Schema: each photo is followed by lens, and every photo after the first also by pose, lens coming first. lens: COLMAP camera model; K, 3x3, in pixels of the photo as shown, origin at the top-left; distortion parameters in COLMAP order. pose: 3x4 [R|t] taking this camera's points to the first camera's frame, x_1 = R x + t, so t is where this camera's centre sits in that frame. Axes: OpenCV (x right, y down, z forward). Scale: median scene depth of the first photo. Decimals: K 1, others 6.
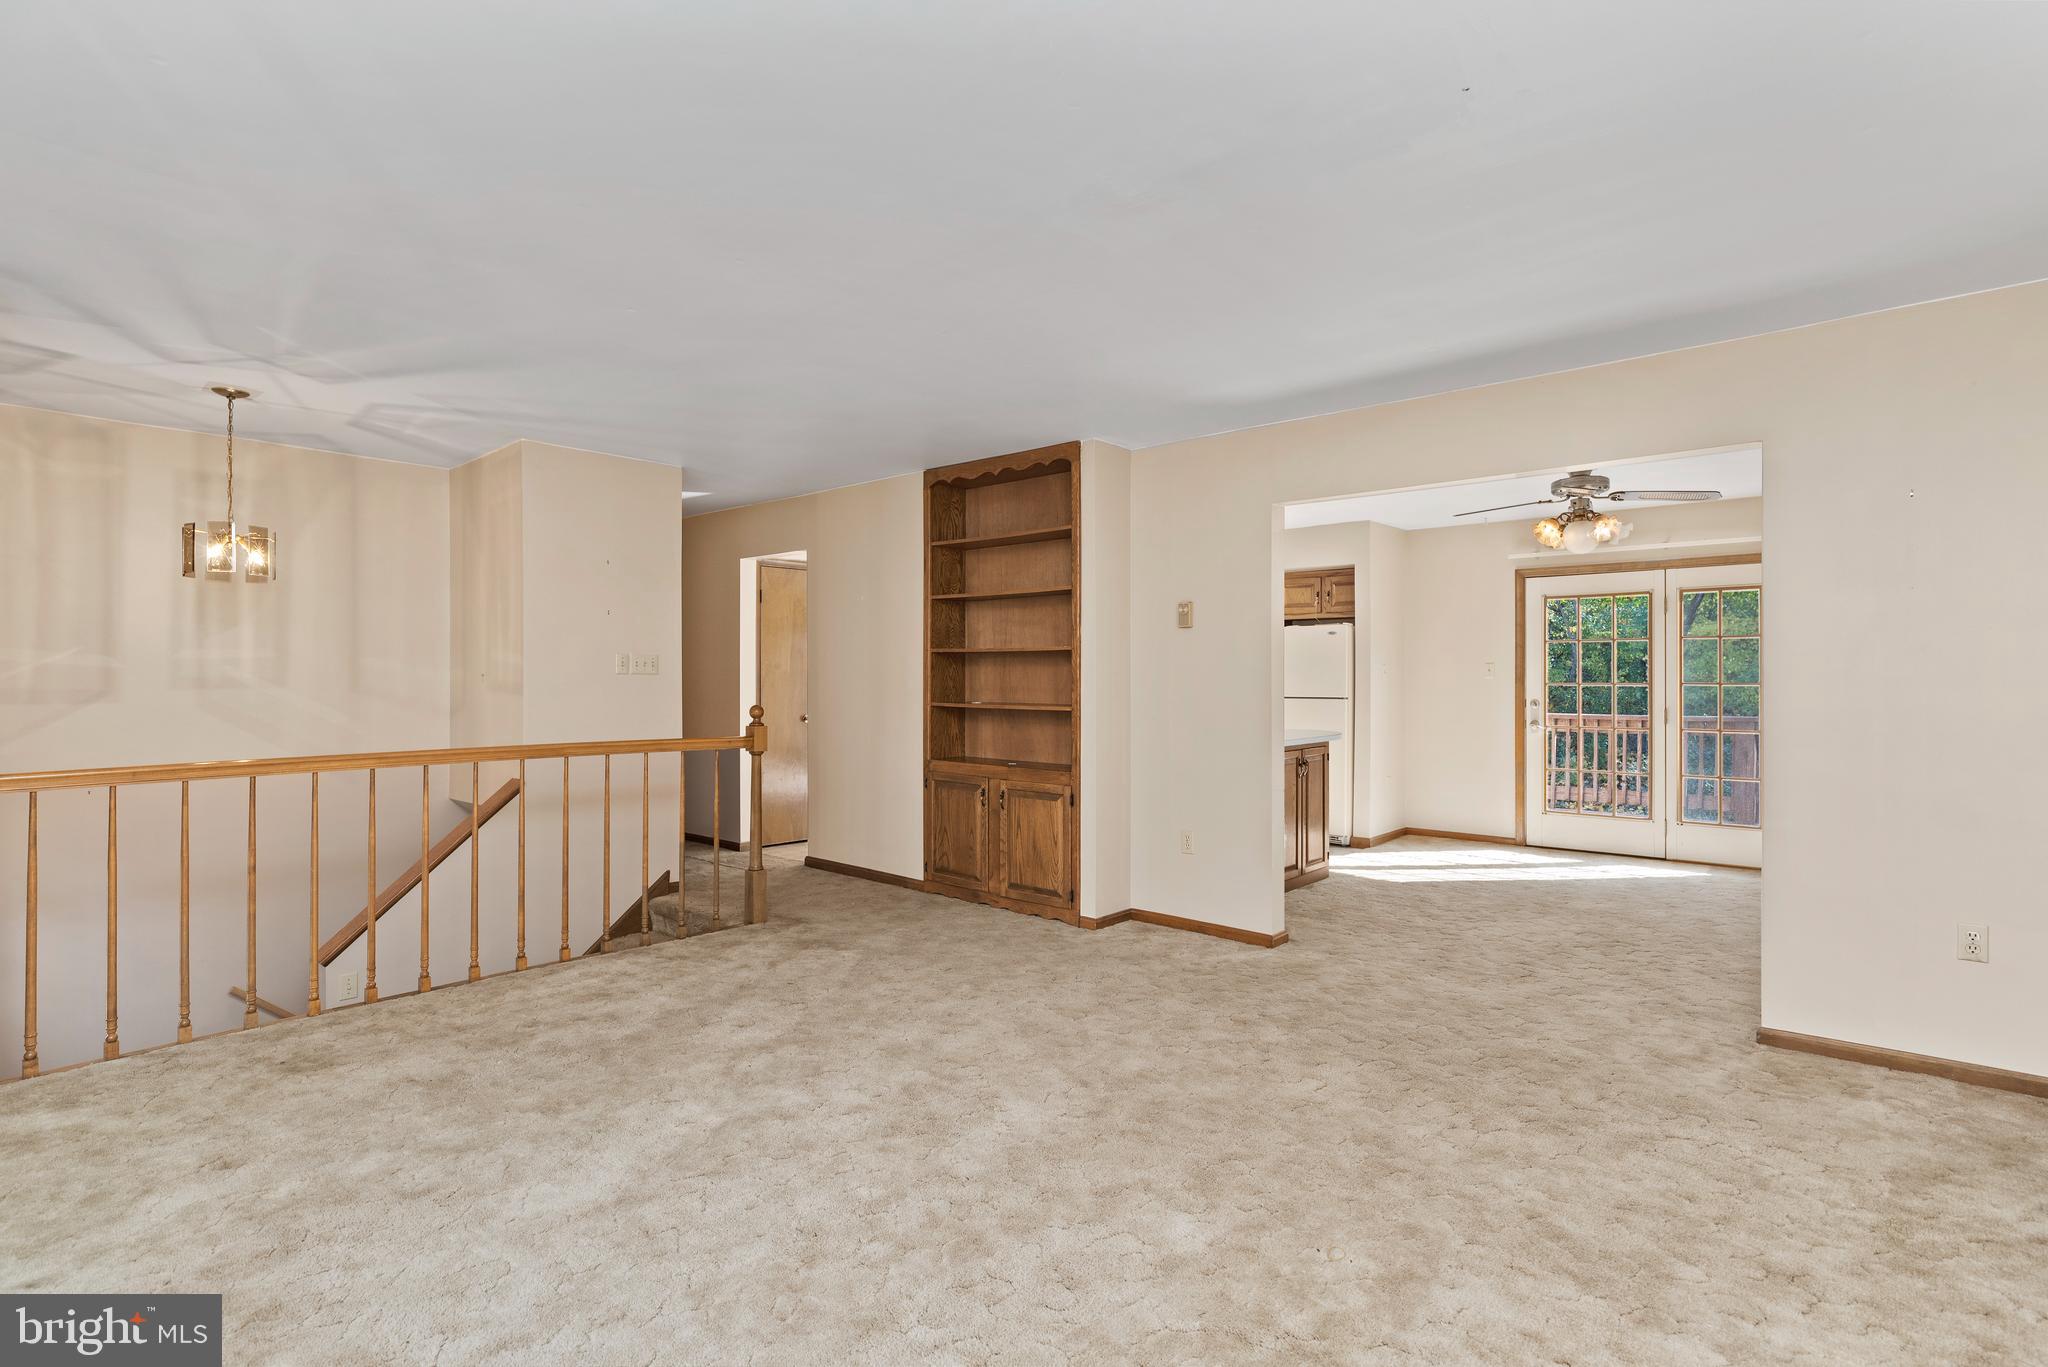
lens RADIAL K [[989.3, 0, 1041.7], [0, 989.3, 684.2], [0, 0, 1]] dist [-0.002327, -0.000657]
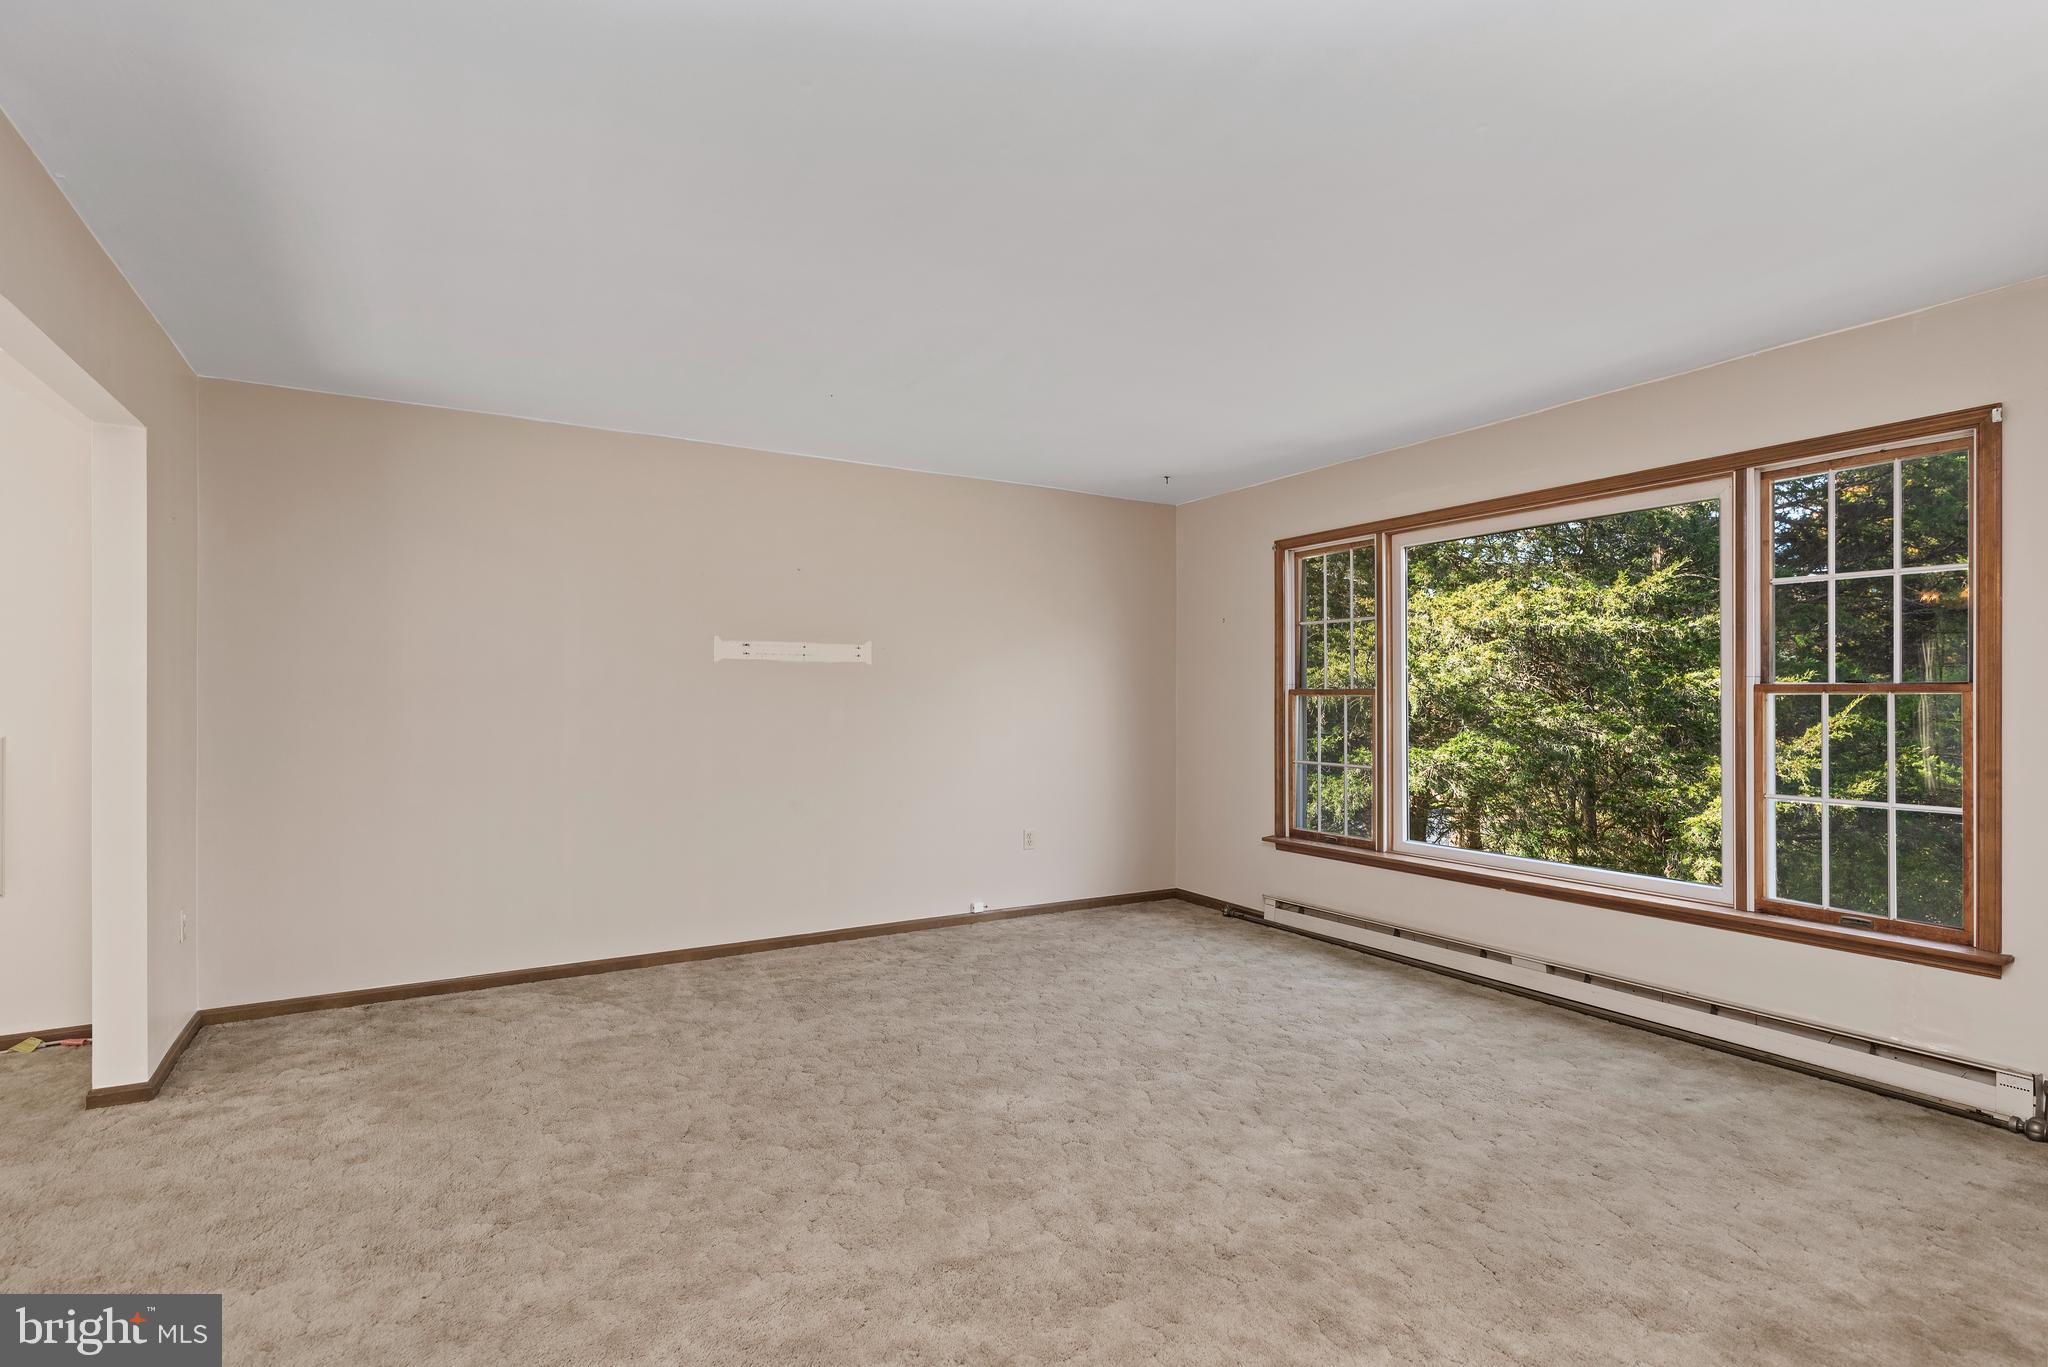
lens RADIAL K [[989.3, 0, 1041.7], [0, 989.3, 684.2], [0, 0, 1]] dist [-0.002327, -0.000657]
pose [[-0.953687, 0.003135, 0.300783, -0.254569], [-0.000248, 0.999937, -0.011207, -0.004642], [-0.300799, -0.010763, -0.953627, 1.293406]]
